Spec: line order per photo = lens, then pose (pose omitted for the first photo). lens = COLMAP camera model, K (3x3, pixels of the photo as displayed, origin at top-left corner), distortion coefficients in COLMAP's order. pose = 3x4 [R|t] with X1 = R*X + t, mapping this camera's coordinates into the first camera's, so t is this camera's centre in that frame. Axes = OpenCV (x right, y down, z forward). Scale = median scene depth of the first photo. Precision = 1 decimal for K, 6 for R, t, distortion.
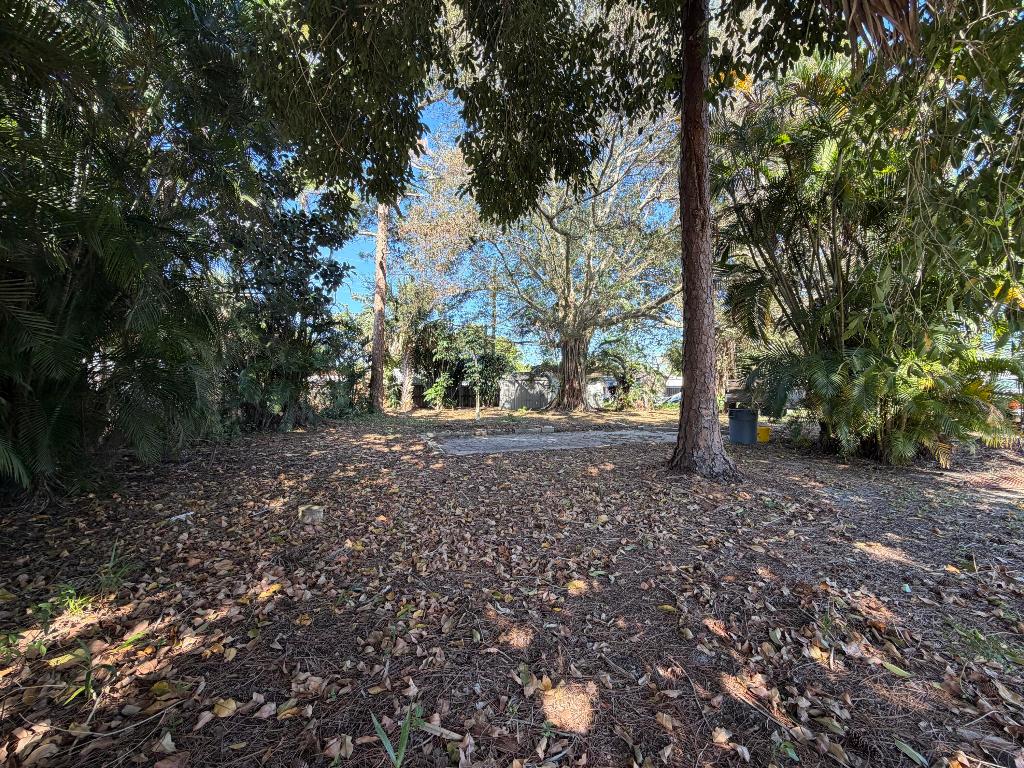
lens RADIAL K [[410.9, 0, 513.0], [0, 410.9, 386.4], [0, 0, 1]] dist [0.000984, 0.000109]
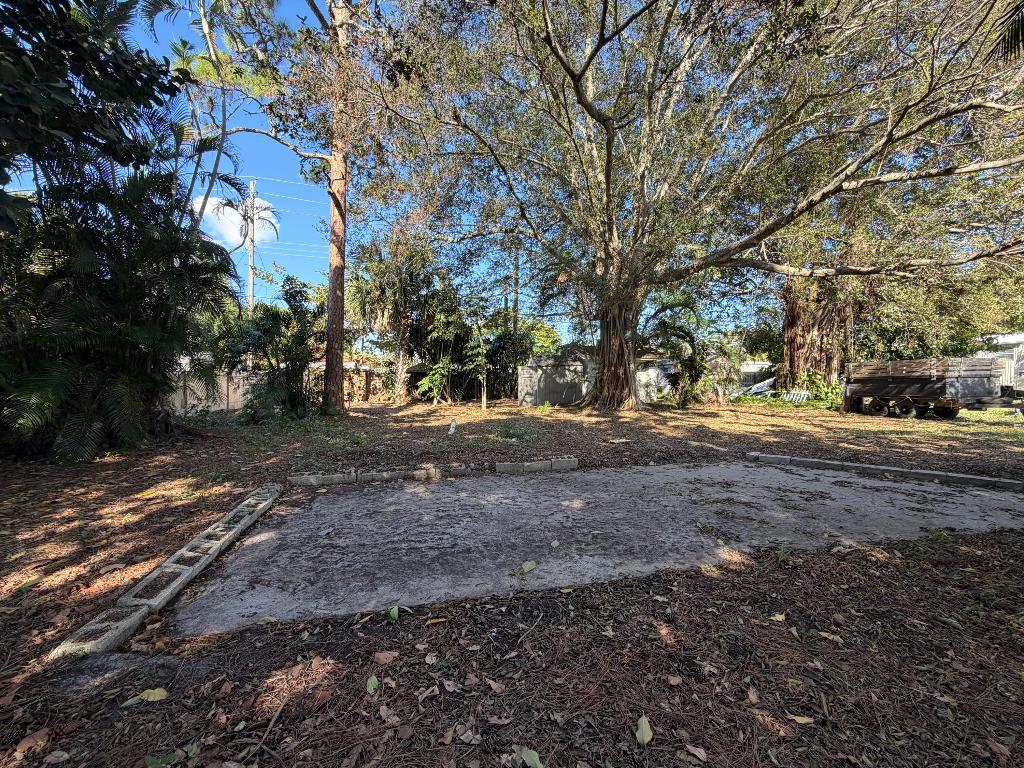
lens RADIAL K [[410.9, 0, 509.1], [0, 410.9, 377.2], [0, 0, 1]] dist [0.000984, 0.000109]
pose [[0.993959, -0.002028, -0.109737, 0.117103], [0.003156, 0.999944, 0.010109, -0.005623], [0.109710, -0.010395, 0.993909, 0.818216]]
